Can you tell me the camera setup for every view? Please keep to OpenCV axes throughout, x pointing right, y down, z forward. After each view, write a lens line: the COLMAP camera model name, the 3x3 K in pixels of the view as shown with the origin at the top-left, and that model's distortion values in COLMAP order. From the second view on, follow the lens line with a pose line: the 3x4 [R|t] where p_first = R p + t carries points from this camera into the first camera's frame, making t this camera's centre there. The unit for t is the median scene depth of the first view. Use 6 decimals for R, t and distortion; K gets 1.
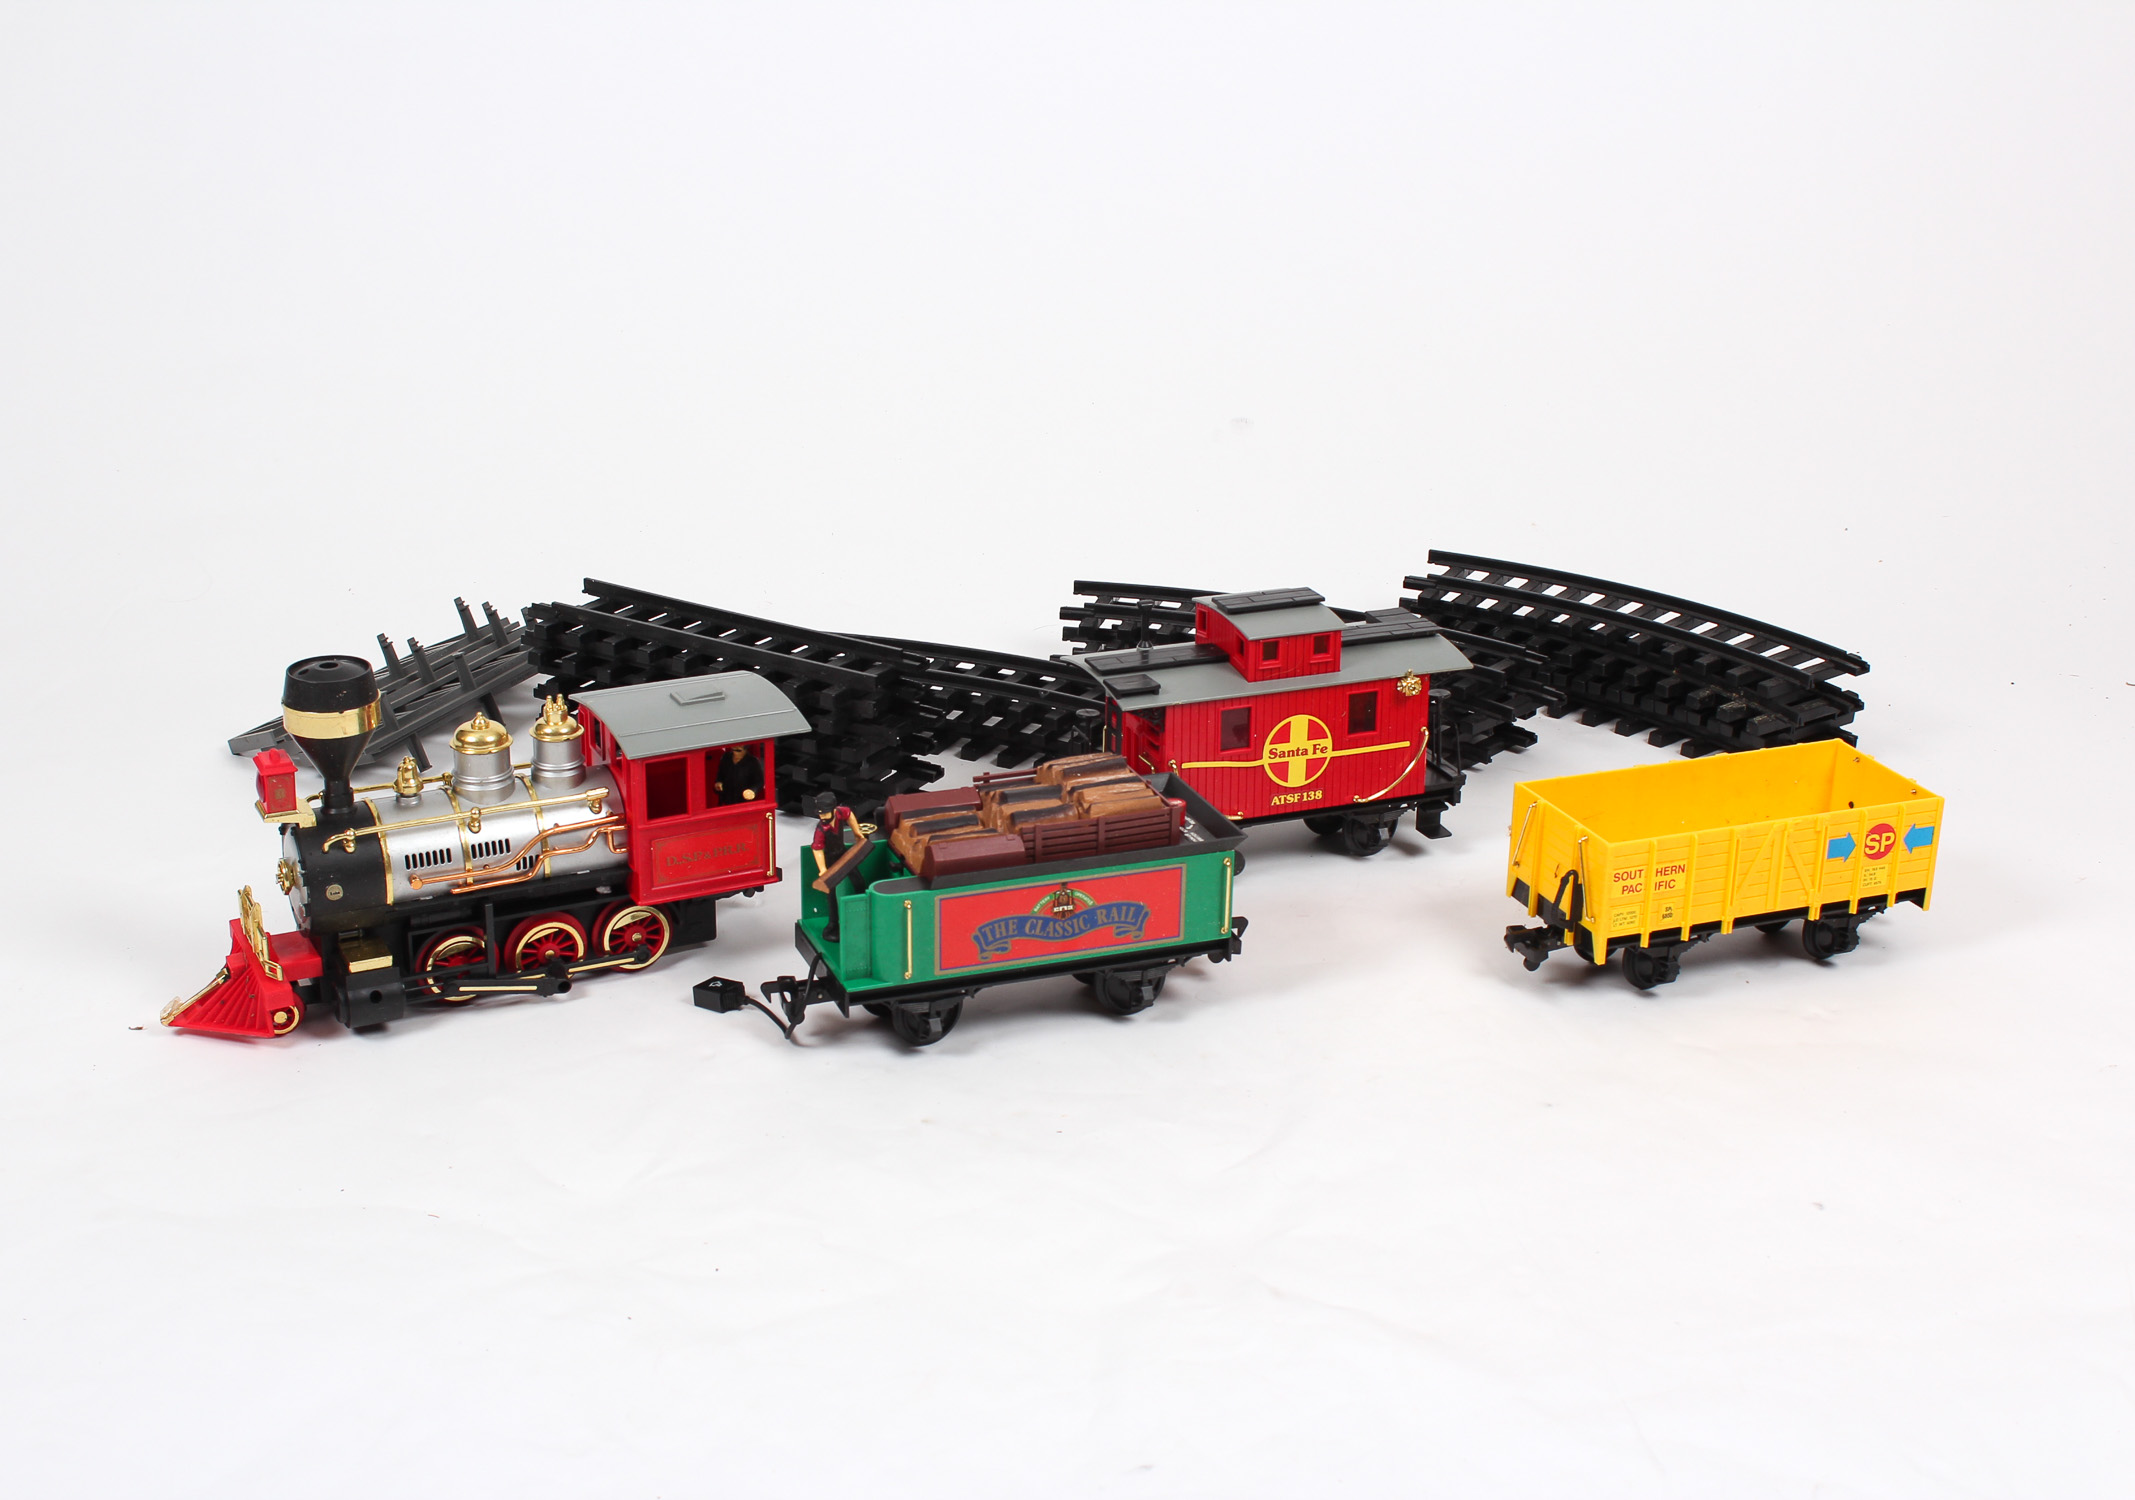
lens RADIAL K [[2932.7, 0, 1068.4], [0, 2932.7, 668.1], [0, 0, 1]] dist [-0.067641, 0.000000]
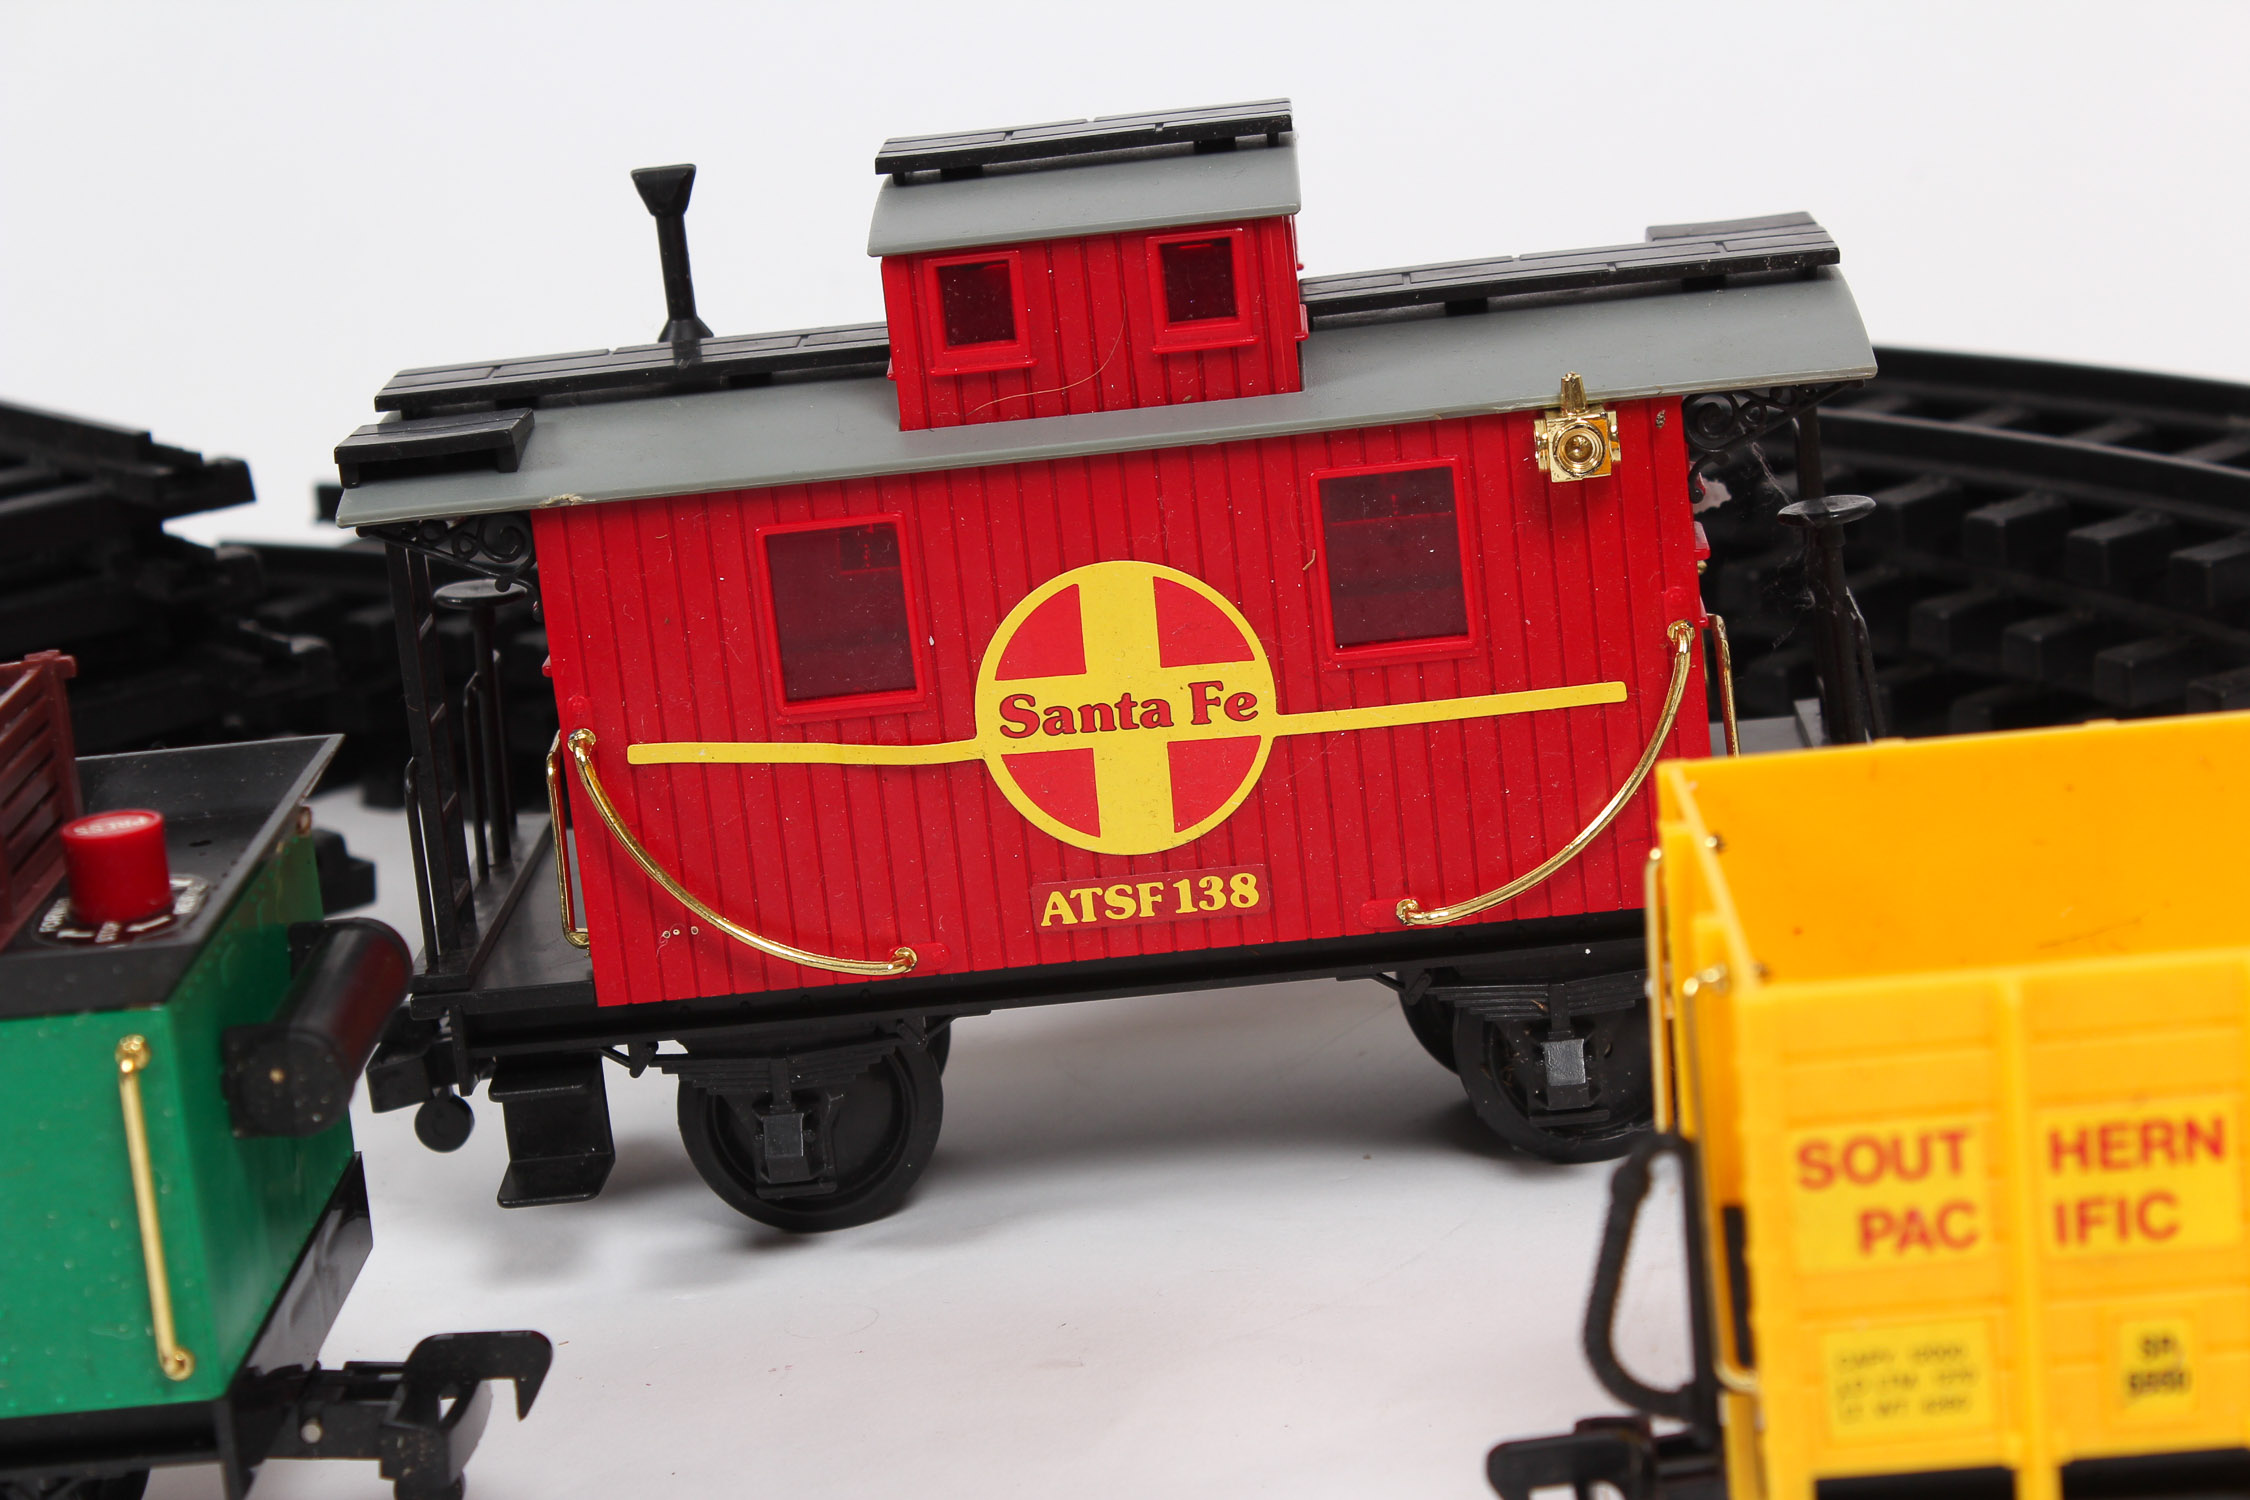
lens RADIAL K [[5287.3, 0, 1136.6], [0, 5287.3, 753.9], [0, 0, 1]] dist [0.084045, 0.000000]
pose [[0.922866, -0.006731, -0.385062, 0.277793], [-0.016912, 0.998174, -0.057980, 0.063986], [0.384750, 0.060020, 0.921068, 0.637978]]
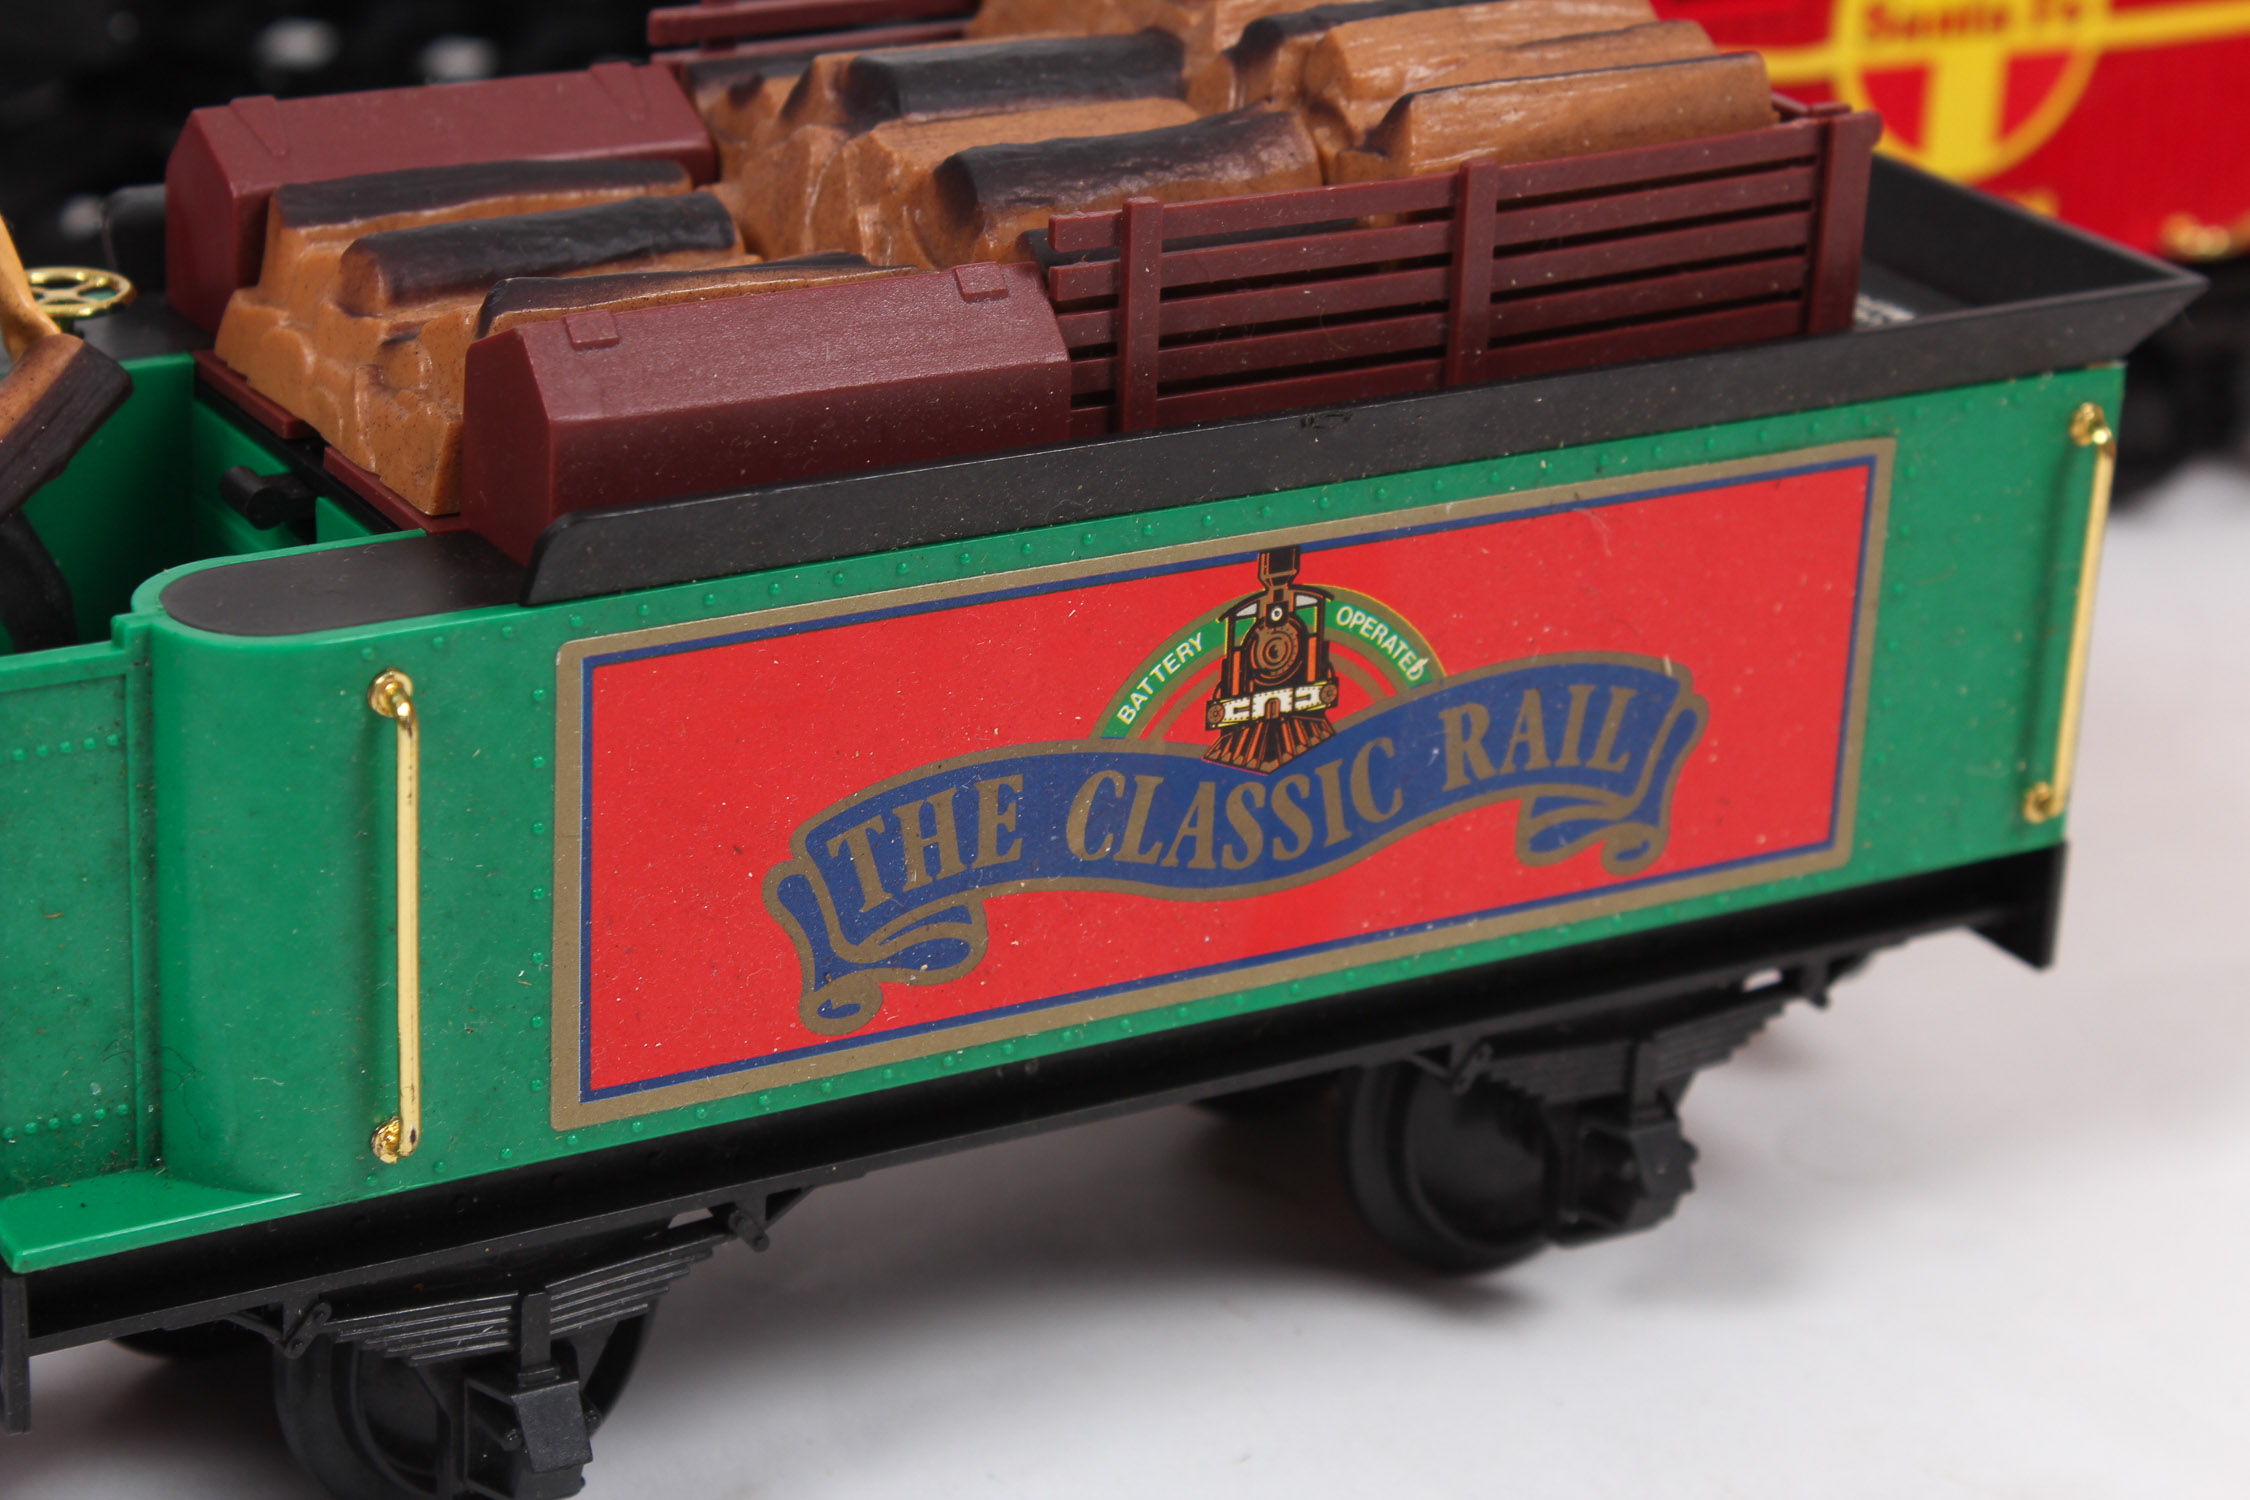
lens RADIAL K [[5287.3, 0, 1095.3], [0, 5287.3, 670.5], [0, 0, 1]] dist [0.084045, 0.000000]
pose [[0.985581, -0.033869, 0.165781, -0.060982], [0.026253, 0.998506, 0.047921, 0.062595], [-0.167157, -0.042877, 0.984998, 0.671354]]
